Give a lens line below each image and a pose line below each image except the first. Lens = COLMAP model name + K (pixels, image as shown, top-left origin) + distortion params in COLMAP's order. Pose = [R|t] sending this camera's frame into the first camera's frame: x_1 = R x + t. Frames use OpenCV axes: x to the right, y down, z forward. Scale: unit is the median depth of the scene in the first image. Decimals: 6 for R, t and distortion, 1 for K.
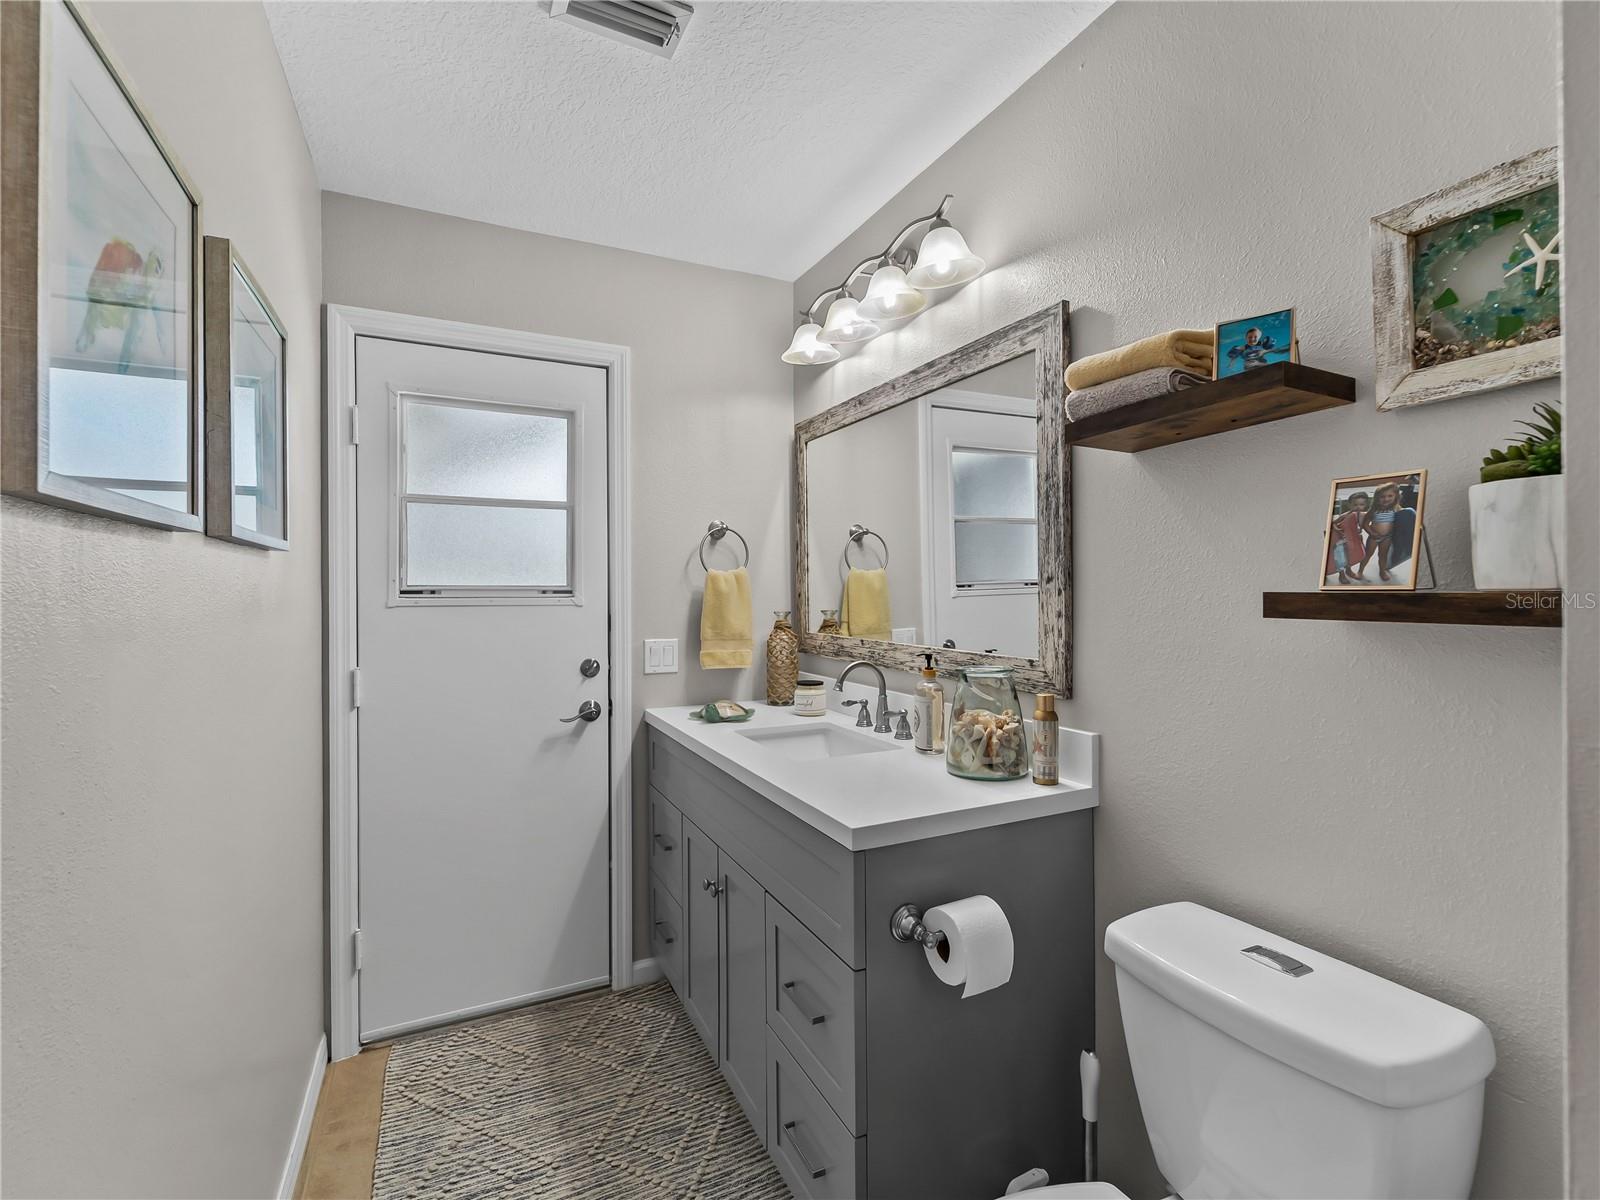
lens RADIAL K [[738.3, 0, 807.1], [0, 738.3, 601.0], [0, 0, 1]] dist [-0.002659, -0.000698]
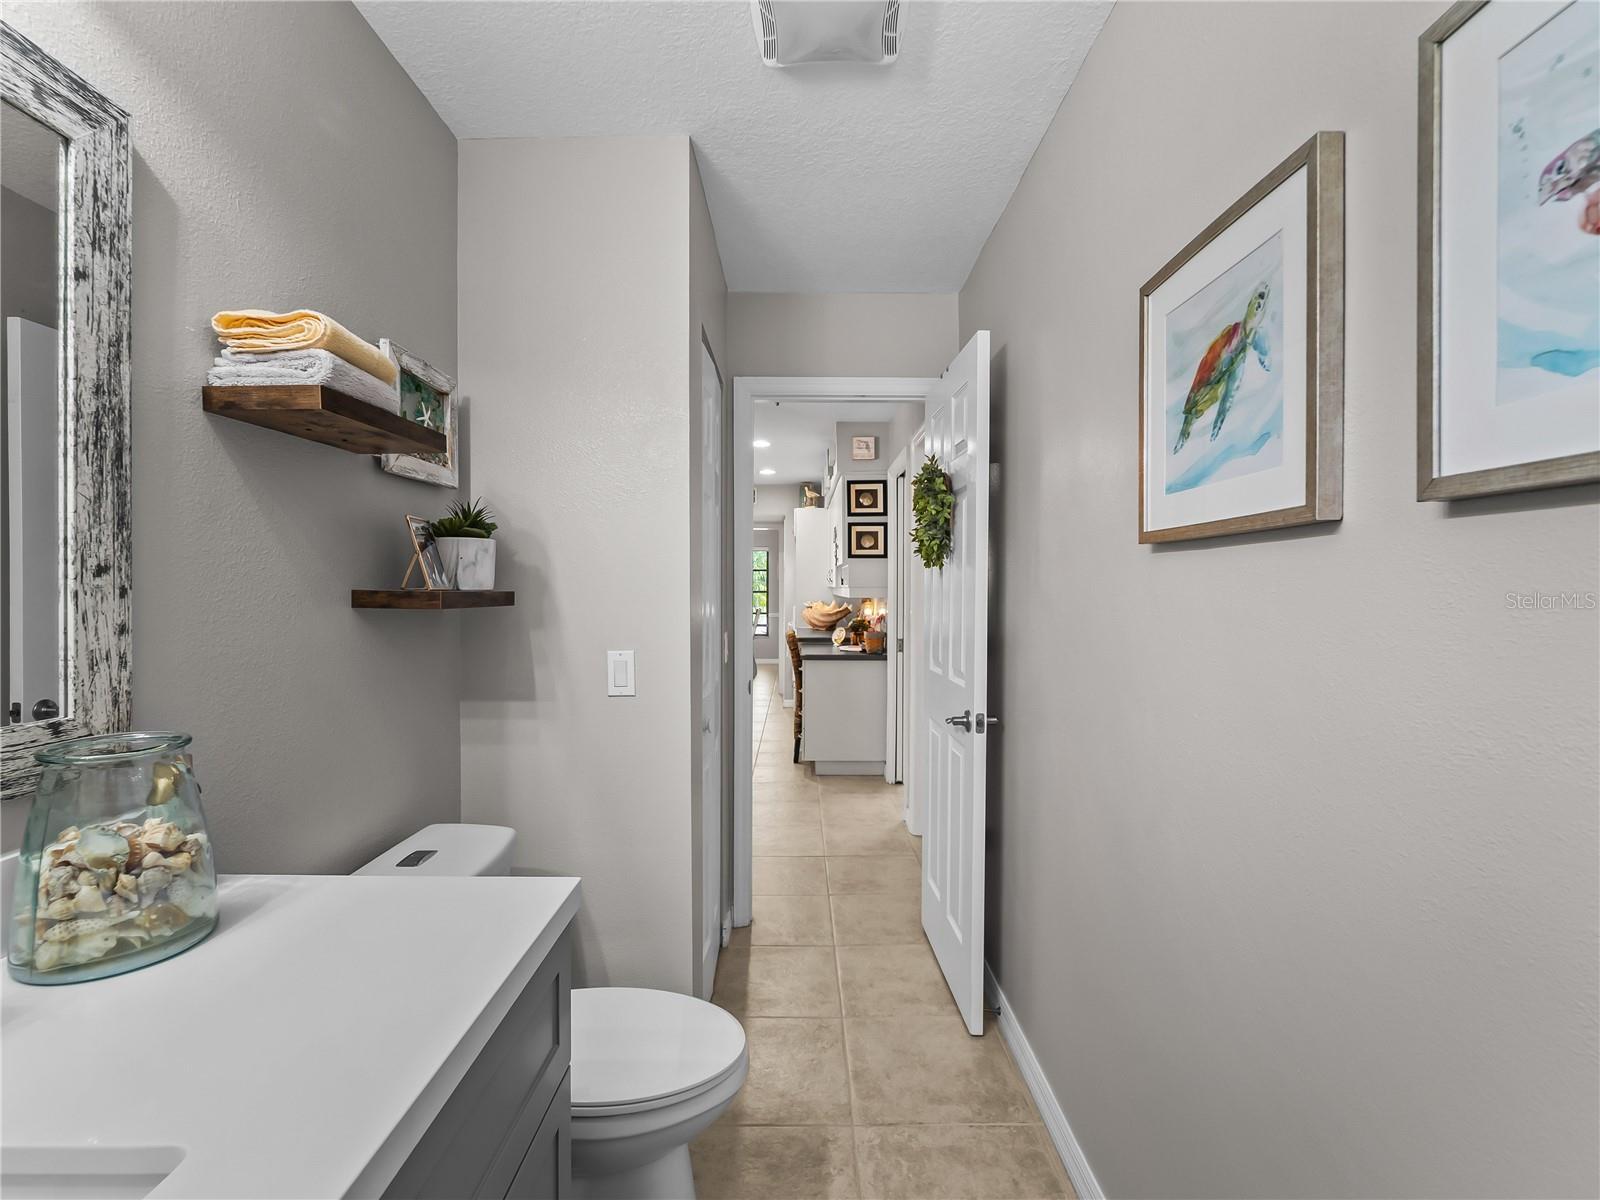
lens RADIAL K [[738.3, 0, 807.1], [0, 738.3, 601.0], [0, 0, 1]] dist [-0.002659, -0.000698]
pose [[-0.898700, -0.003627, 0.438549, -0.414296], [0.006308, 0.999755, 0.021194, -0.013909], [-0.438519, 0.021814, -0.898457, 1.277407]]
